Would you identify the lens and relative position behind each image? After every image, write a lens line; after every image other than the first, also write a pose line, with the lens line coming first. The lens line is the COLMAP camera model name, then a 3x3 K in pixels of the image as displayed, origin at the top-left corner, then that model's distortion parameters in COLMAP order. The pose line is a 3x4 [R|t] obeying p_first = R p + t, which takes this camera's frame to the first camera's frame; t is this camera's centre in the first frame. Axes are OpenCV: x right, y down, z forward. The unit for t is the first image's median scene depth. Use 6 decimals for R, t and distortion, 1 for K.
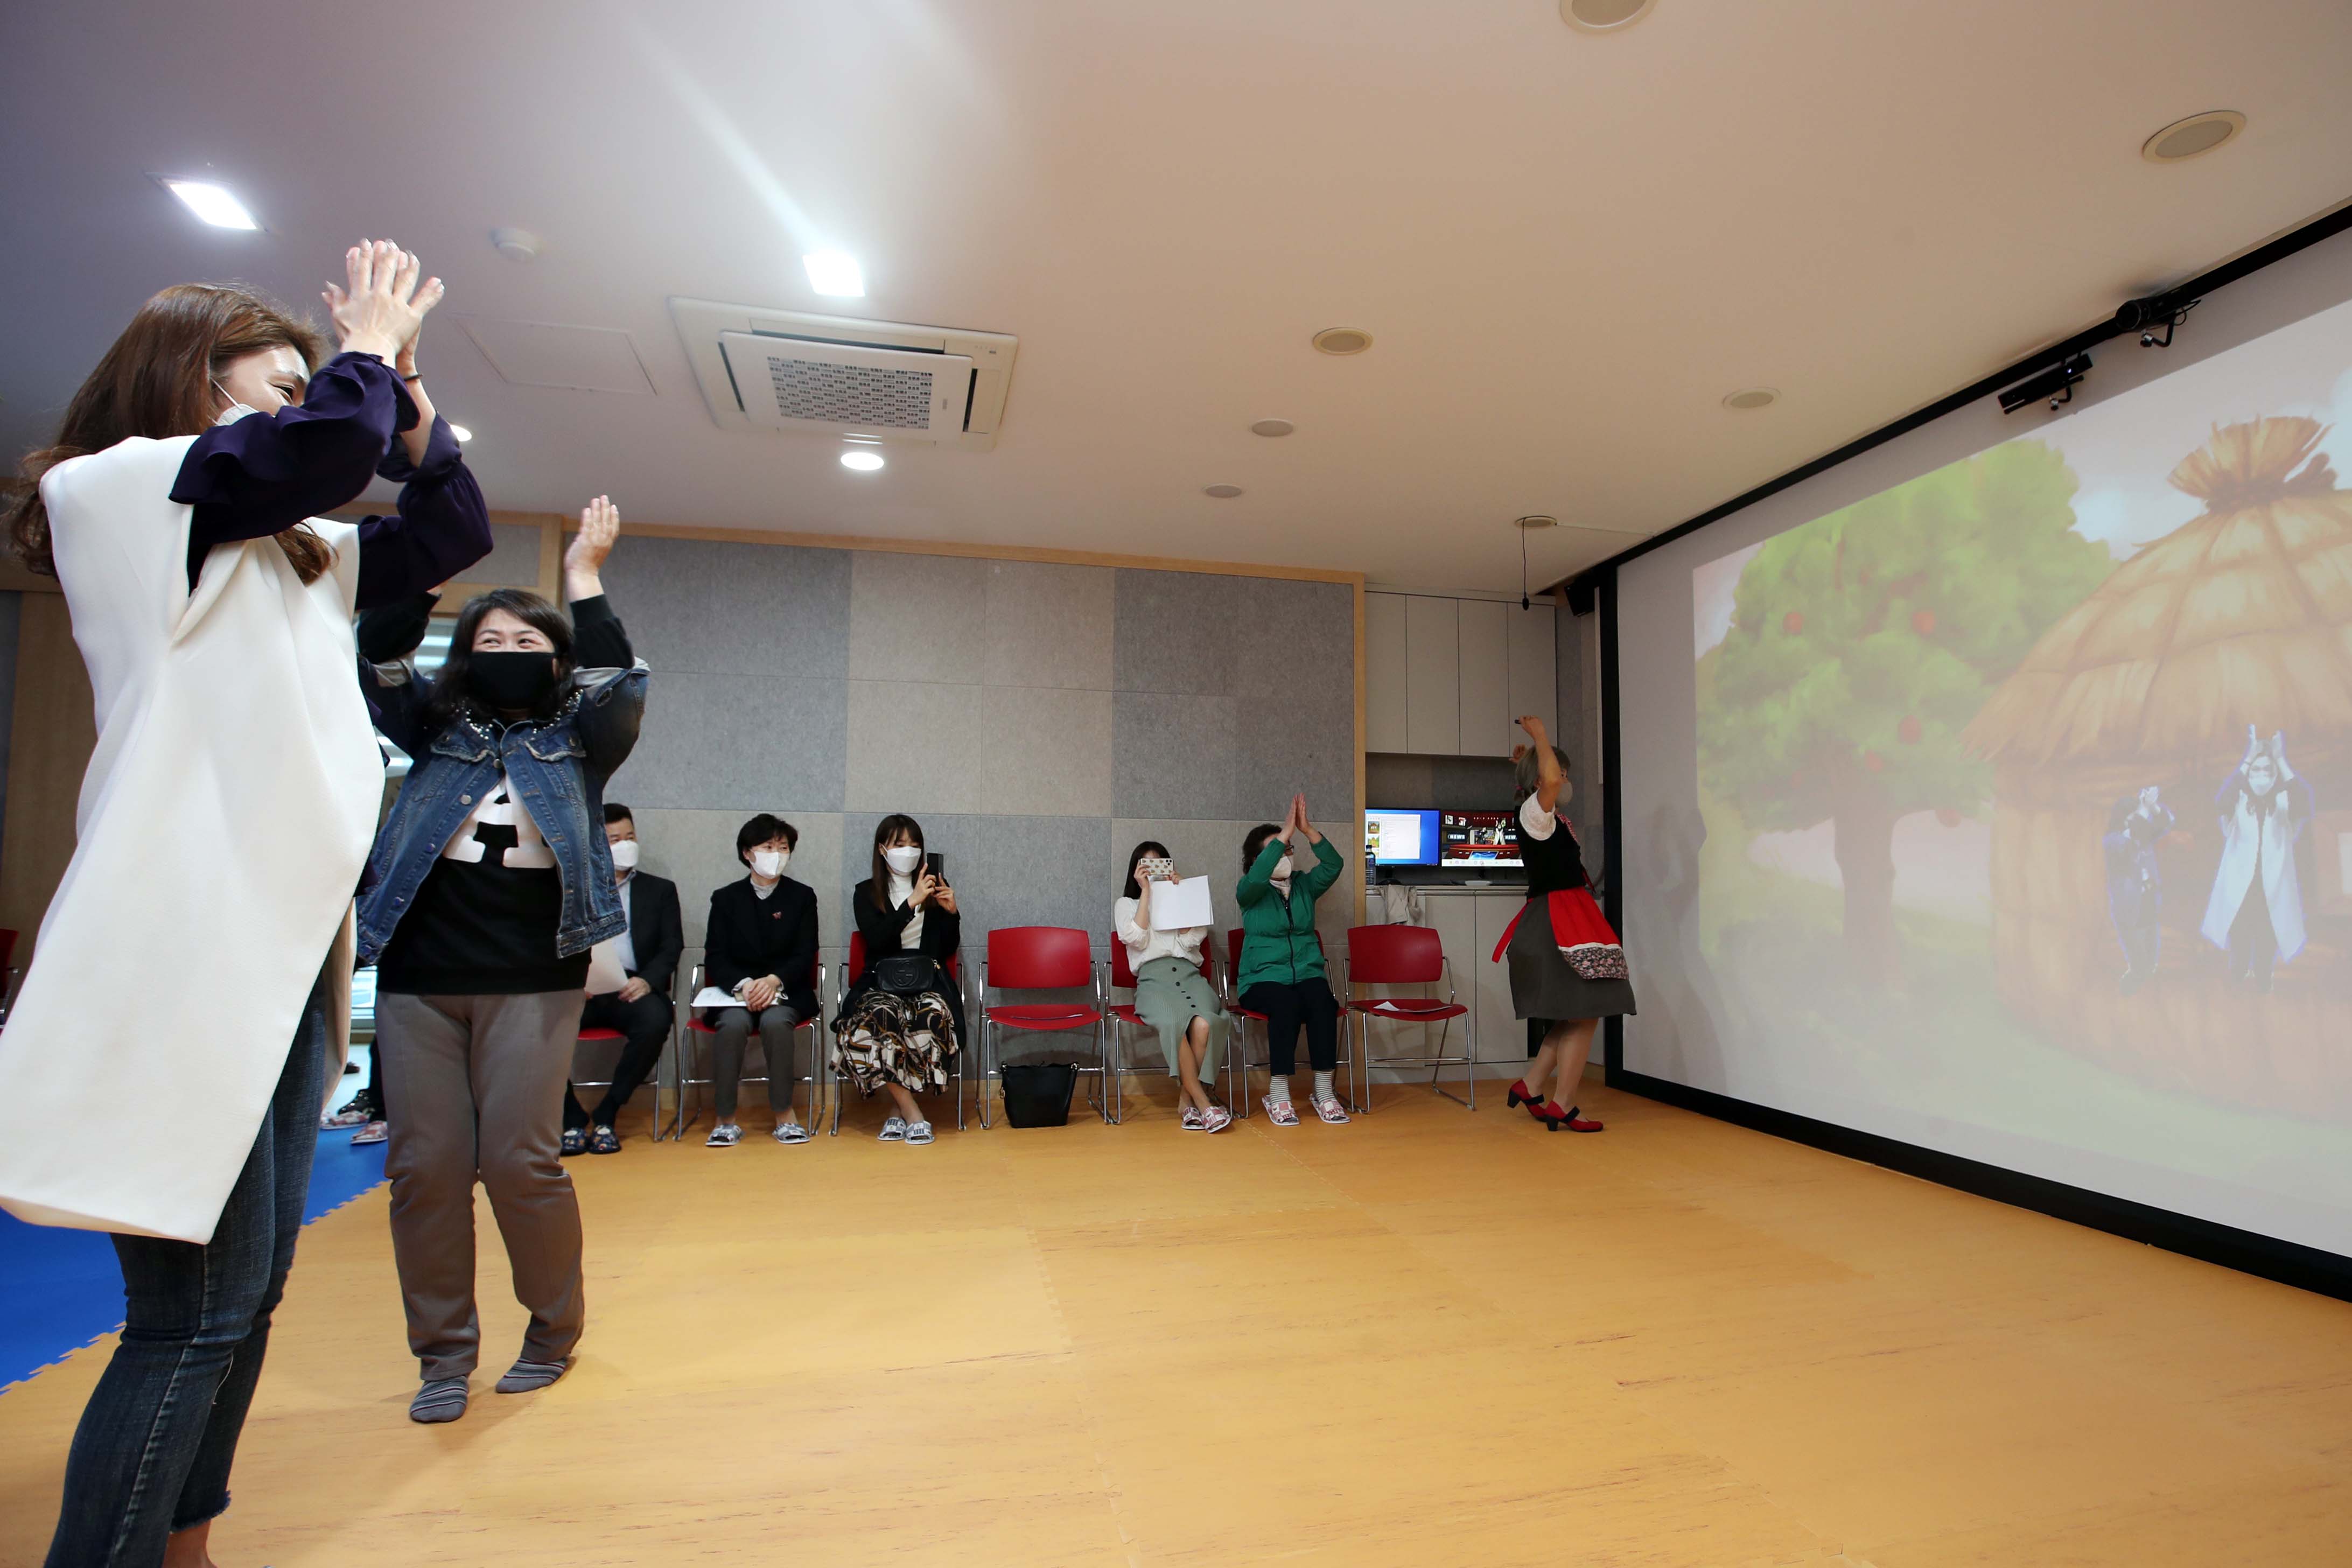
lens RADIAL K [[1172.5, 0, 1176.0], [0, 1172.5, 784.0], [0, 0, 1]] dist [-0.039664, 0.016078]
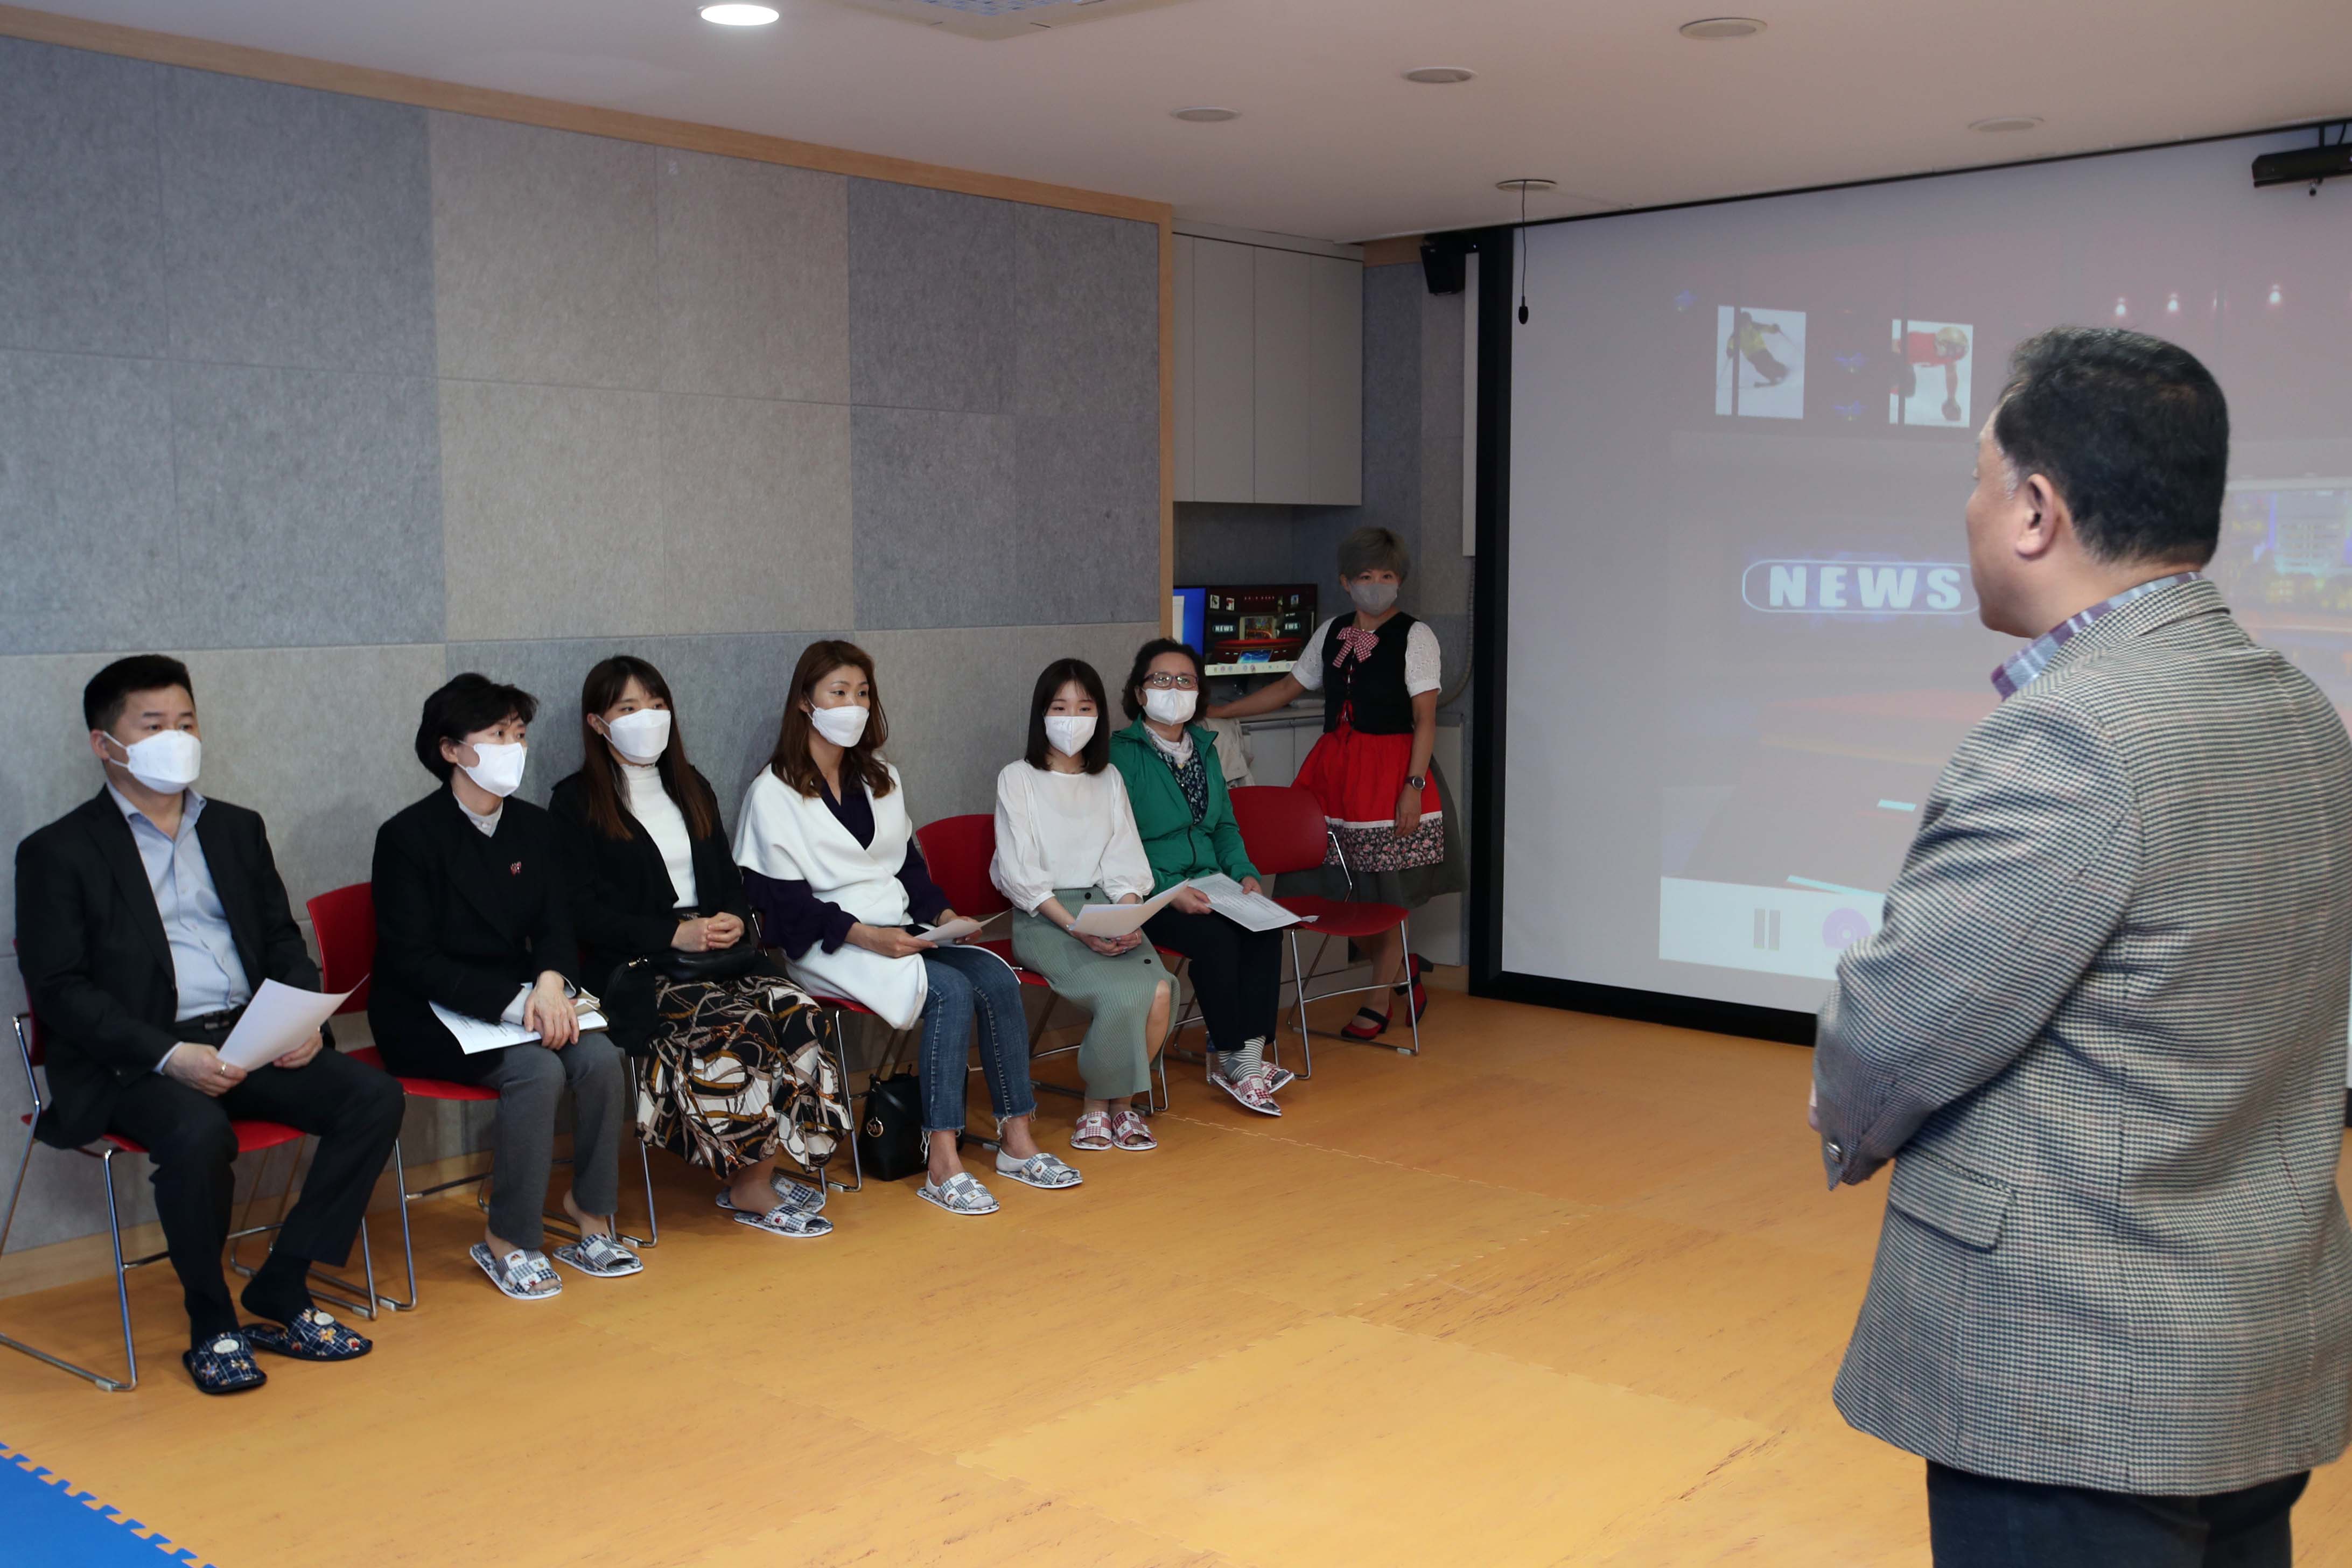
lens RADIAL K [[2338.3, 0, 1173.4], [0, 2338.3, 694.8], [0, 0, 1]] dist [0.005720, 0.228168]
pose [[0.828059, -0.039334, 0.559260, -0.585701], [-0.038631, 0.991162, 0.126909, -0.094094], [-0.559309, -0.126693, 0.819221, -0.021510]]
